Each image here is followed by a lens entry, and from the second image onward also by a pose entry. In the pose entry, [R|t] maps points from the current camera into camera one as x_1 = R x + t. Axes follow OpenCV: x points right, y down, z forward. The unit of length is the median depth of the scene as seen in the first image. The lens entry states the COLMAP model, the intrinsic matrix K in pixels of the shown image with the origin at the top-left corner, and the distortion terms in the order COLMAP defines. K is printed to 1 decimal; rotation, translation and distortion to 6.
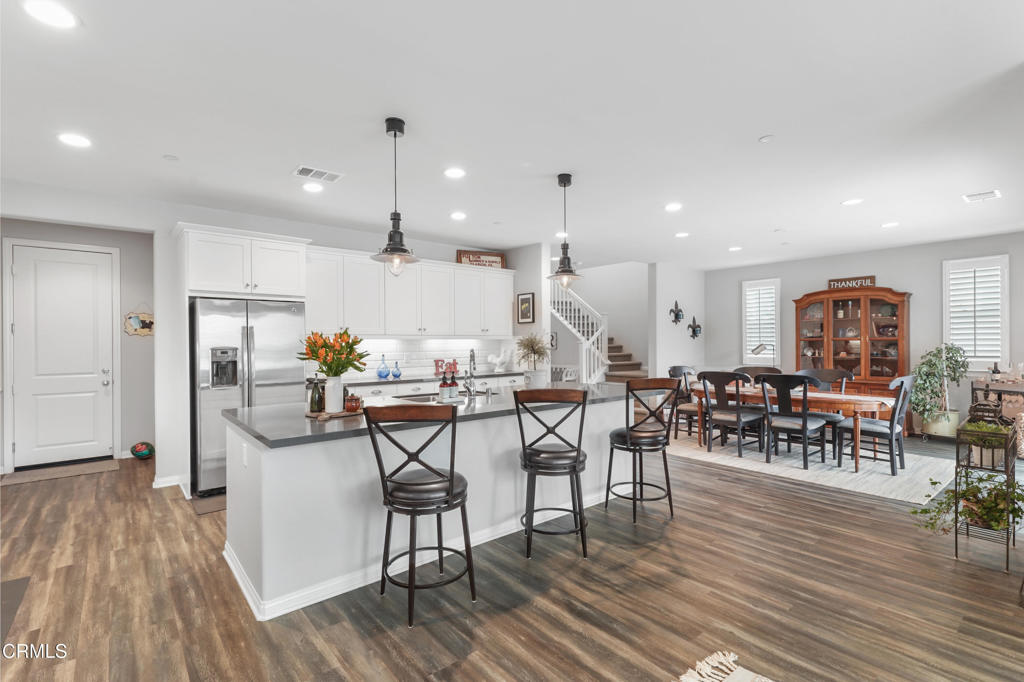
lens RADIAL K [[476.5, 0, 505.9], [0, 476.5, 339.1], [0, 0, 1]] dist [0.005235, 0.000210]
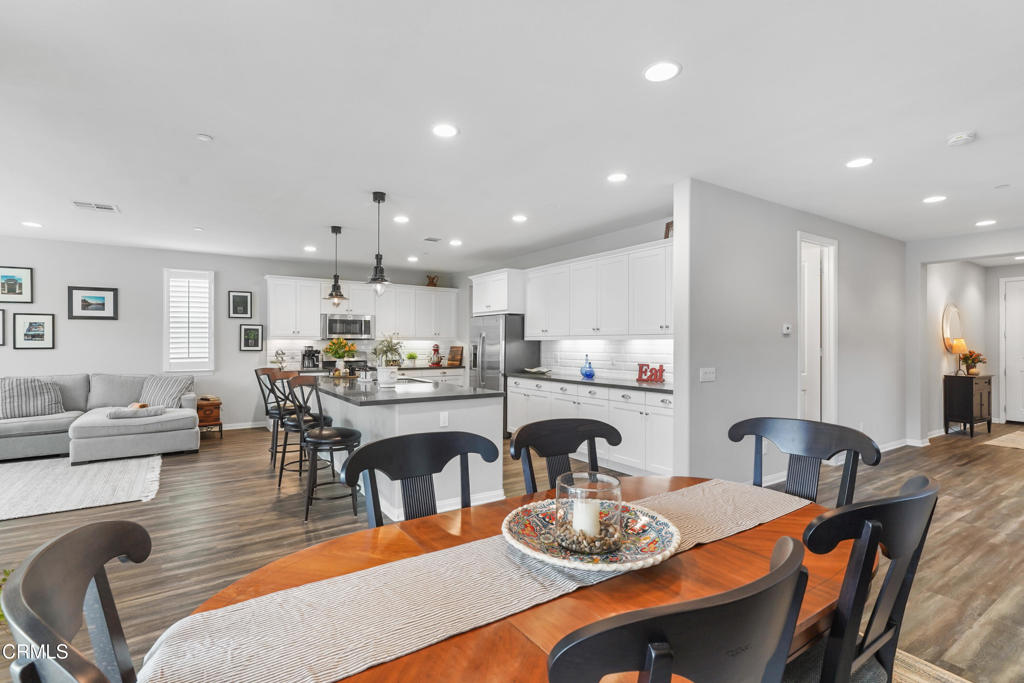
lens RADIAL K [[476.5, 0, 505.9], [0, 476.5, 339.6], [0, 0, 1]] dist [0.005235, 0.000210]
pose [[-0.115118, -0.001954, -0.993350, 0.553858], [0.007184, 0.999970, -0.002799, 0.000606], [0.993326, -0.007459, -0.115100, 0.660035]]
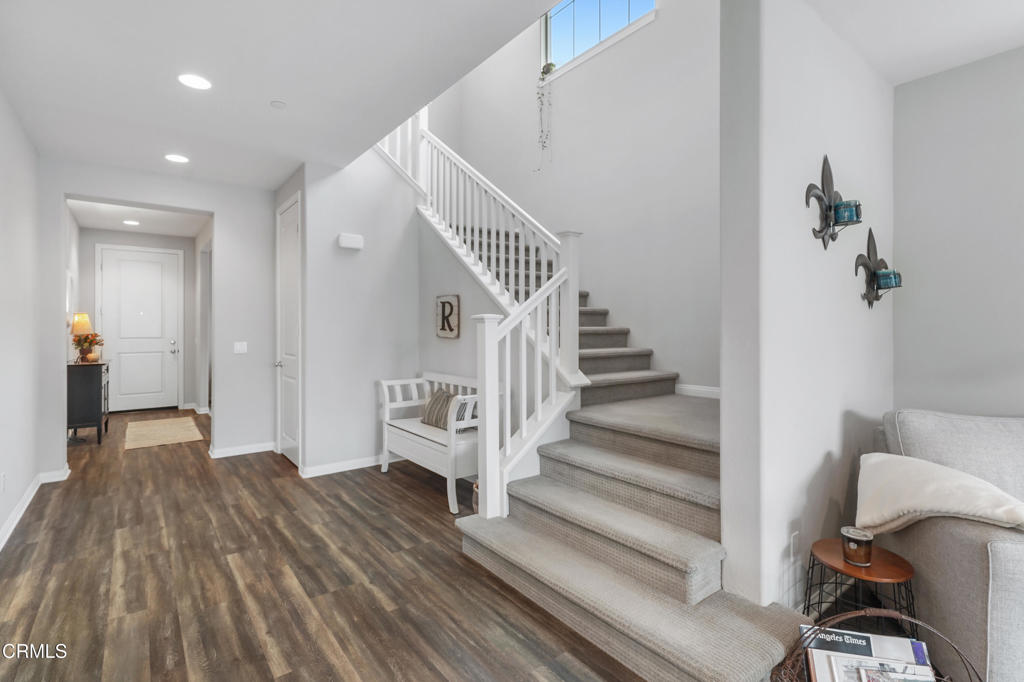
lens RADIAL K [[482.4, 0, 508.3], [0, 482.4, 324.0], [0, 0, 1]] dist [0.004497, 0.000226]
pose [[0.999353, 0.005504, -0.035543, 0.199045], [-0.005374, 0.999979, 0.003739, 0.010222], [0.035562, -0.003546, 0.999361, 0.745792]]
